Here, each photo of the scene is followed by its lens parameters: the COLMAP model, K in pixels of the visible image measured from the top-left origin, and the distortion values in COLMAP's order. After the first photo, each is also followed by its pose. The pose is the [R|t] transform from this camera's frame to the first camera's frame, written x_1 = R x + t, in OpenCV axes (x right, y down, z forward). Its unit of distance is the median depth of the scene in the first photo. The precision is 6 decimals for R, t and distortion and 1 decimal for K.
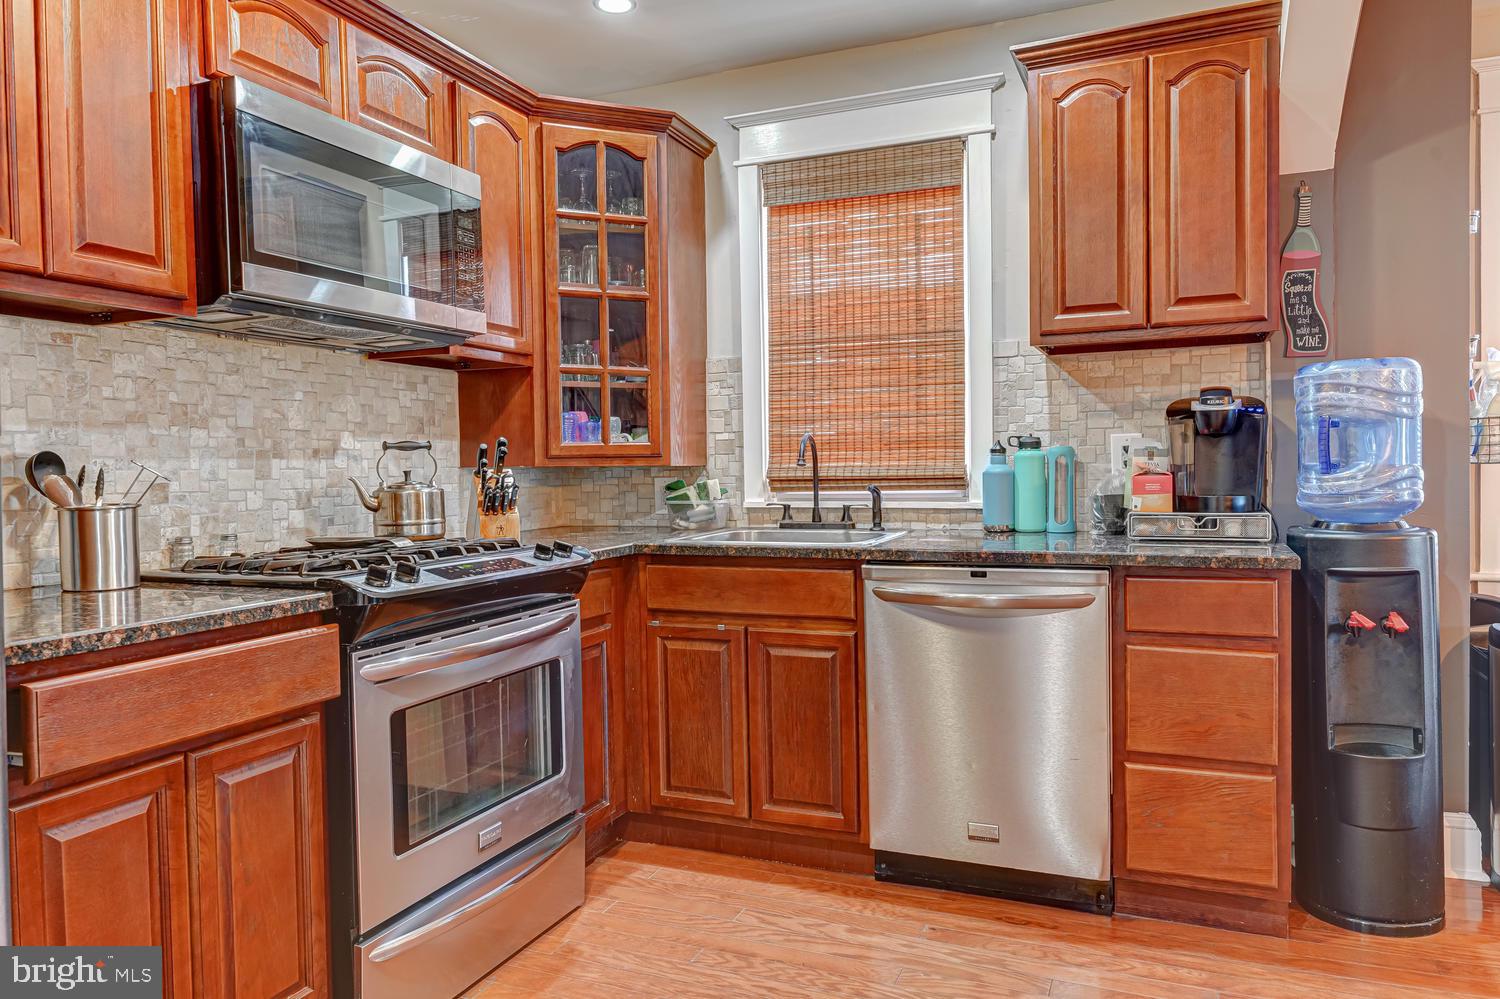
lens RADIAL K [[995.3, 0, 752.9], [0, 995.3, 495.4], [0, 0, 1]] dist [0.008544, -0.017187]
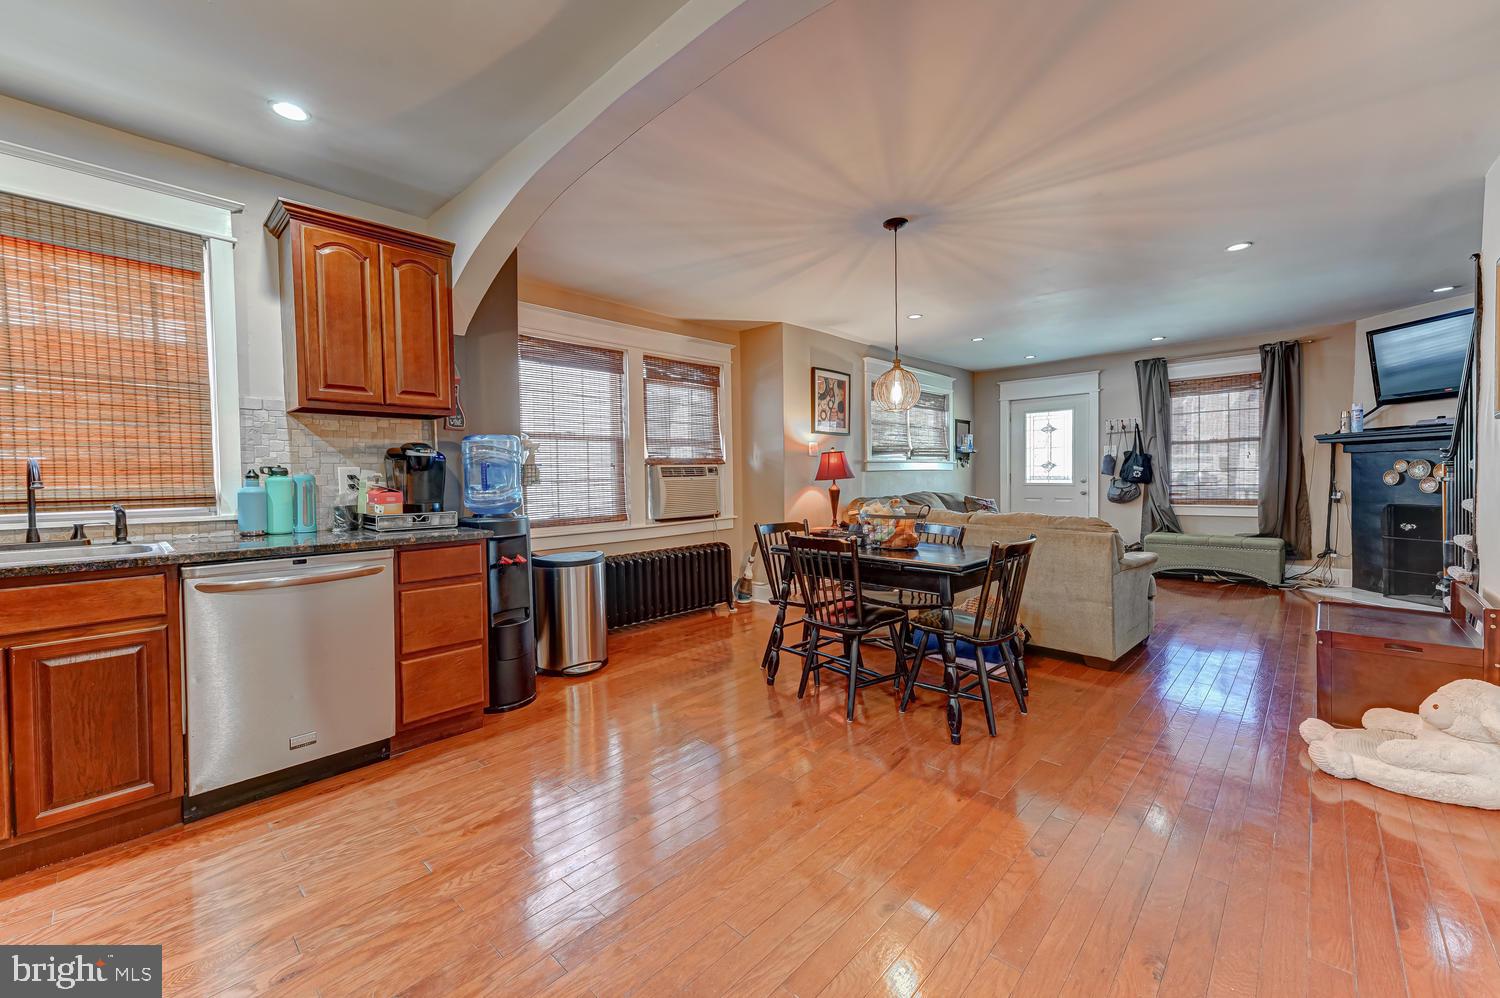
lens RADIAL K [[592.0, 0, 753.2], [0, 592.0, 492.2], [0, 0, 1]] dist [0.015581, 0.000587]
pose [[0.346109, -0.012630, 0.938109, -0.343328], [0.035259, 0.999378, 0.000446, 0.000614], [-0.937532, 0.032922, 0.346339, 0.072902]]
